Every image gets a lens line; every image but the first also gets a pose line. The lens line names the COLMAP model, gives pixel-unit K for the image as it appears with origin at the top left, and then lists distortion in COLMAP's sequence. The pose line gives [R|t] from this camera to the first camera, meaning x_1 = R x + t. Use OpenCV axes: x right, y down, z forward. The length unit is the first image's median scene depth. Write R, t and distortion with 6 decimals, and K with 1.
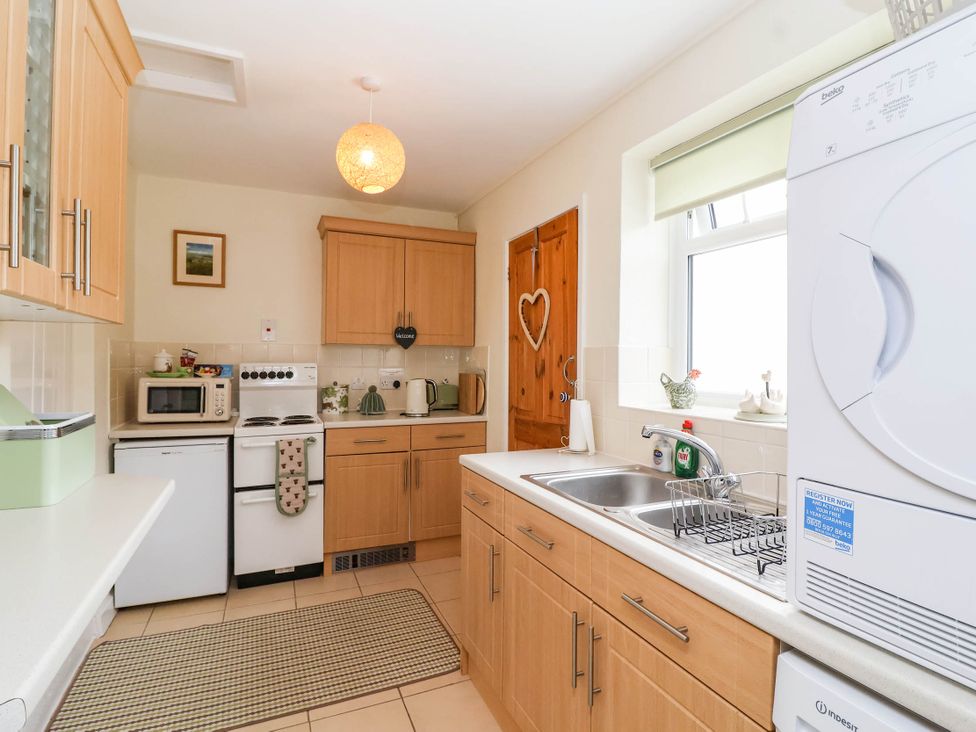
lens RADIAL K [[514.8, 0, 496.8], [0, 514.8, 359.5], [0, 0, 1]] dist [0.002026, -0.017699]
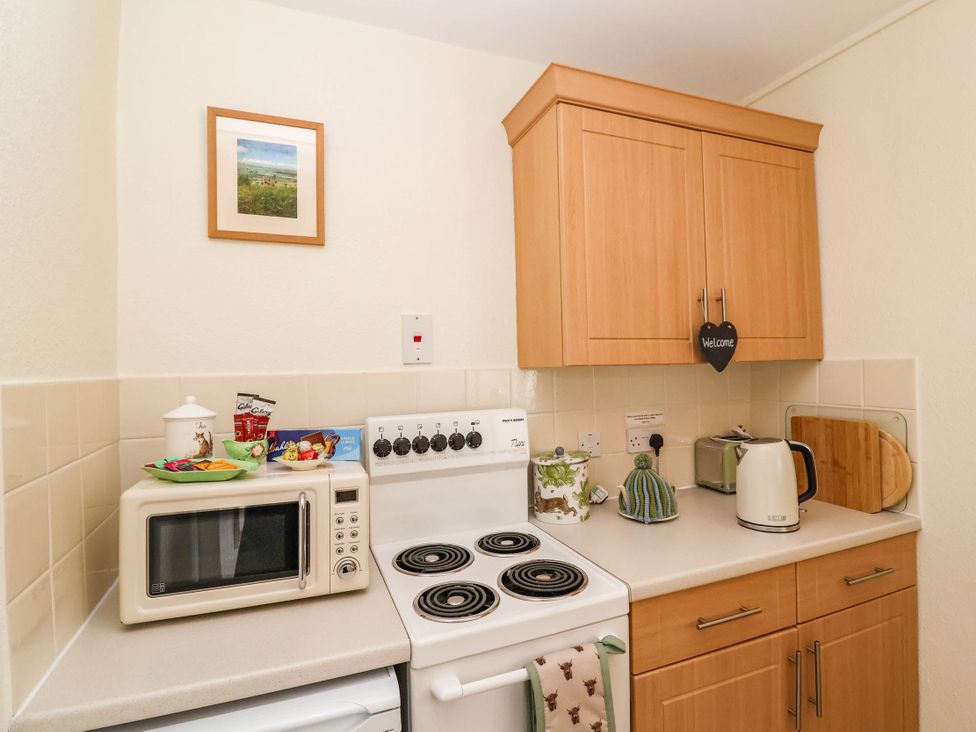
lens RADIAL K [[513.1, 0, 494.5], [0, 513.1, 356.0], [0, 0, 1]] dist [0.003190, -0.016441]
pose [[0.999052, -0.032712, -0.028723, -0.408887], [0.032166, 0.999297, -0.019266, -0.035718], [0.029333, 0.018324, 0.999402, 0.622426]]
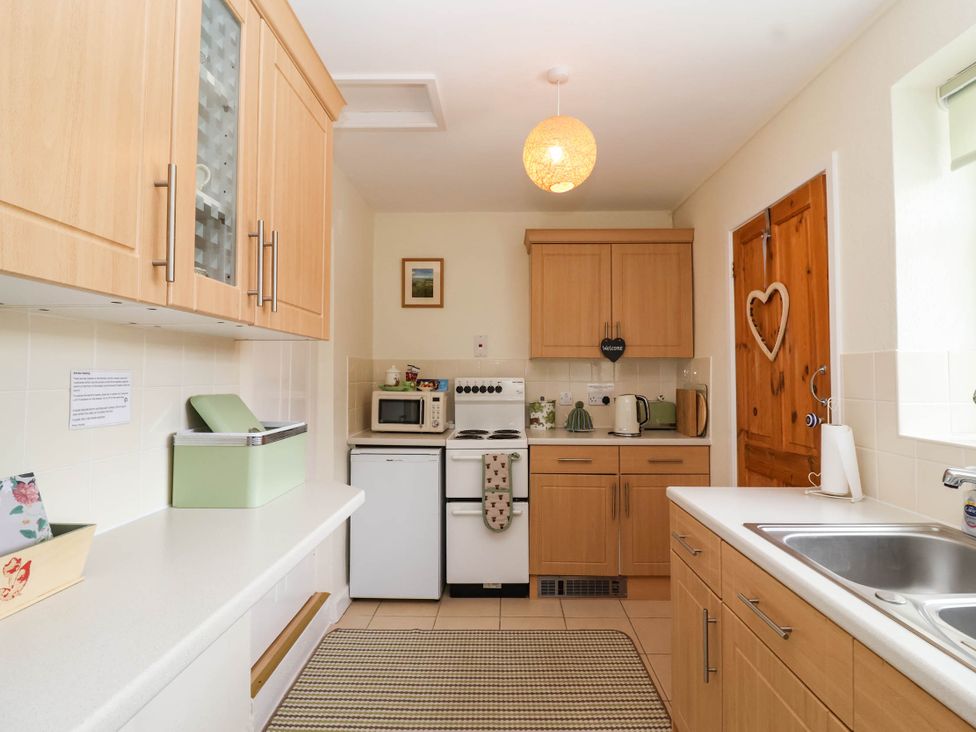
lens RADIAL K [[513.1, 0, 494.5], [0, 513.1, 356.0], [0, 0, 1]] dist [0.003190, -0.016441]
pose [[0.905674, -0.021407, -0.423434, 0.021688], [0.005518, 0.999235, -0.038714, 0.003663], [0.423939, 0.032725, 0.905099, 0.086023]]
